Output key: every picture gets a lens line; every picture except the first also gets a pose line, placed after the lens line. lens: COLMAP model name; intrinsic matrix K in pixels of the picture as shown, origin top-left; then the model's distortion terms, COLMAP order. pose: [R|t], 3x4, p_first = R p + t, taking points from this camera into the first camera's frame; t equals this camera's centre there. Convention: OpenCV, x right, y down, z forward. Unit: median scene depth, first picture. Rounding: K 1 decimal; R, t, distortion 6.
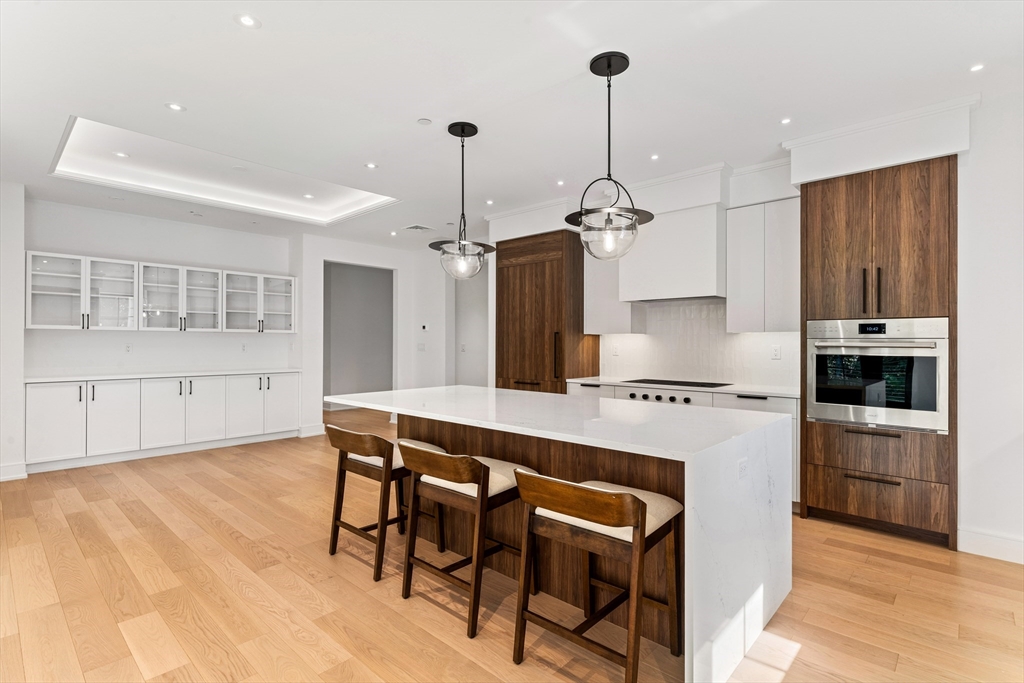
lens RADIAL K [[493.2, 0, 538.6], [0, 493.2, 337.9], [0, 0, 1]] dist [0.003998, -0.001104]
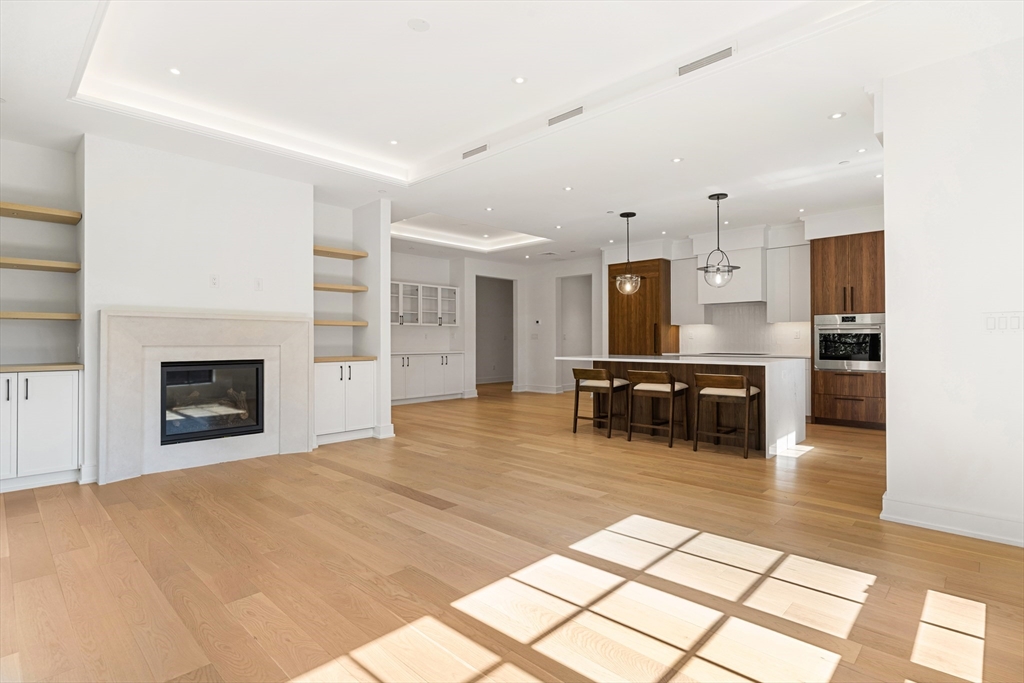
lens RADIAL K [[493.2, 0, 540.9], [0, 493.2, 333.0], [0, 0, 1]] dist [0.003998, -0.001104]
pose [[0.999678, -0.005528, -0.024750, -0.418504], [0.005455, 0.999980, -0.003053, 0.030884], [0.024766, 0.002917, 0.999689, -0.844387]]
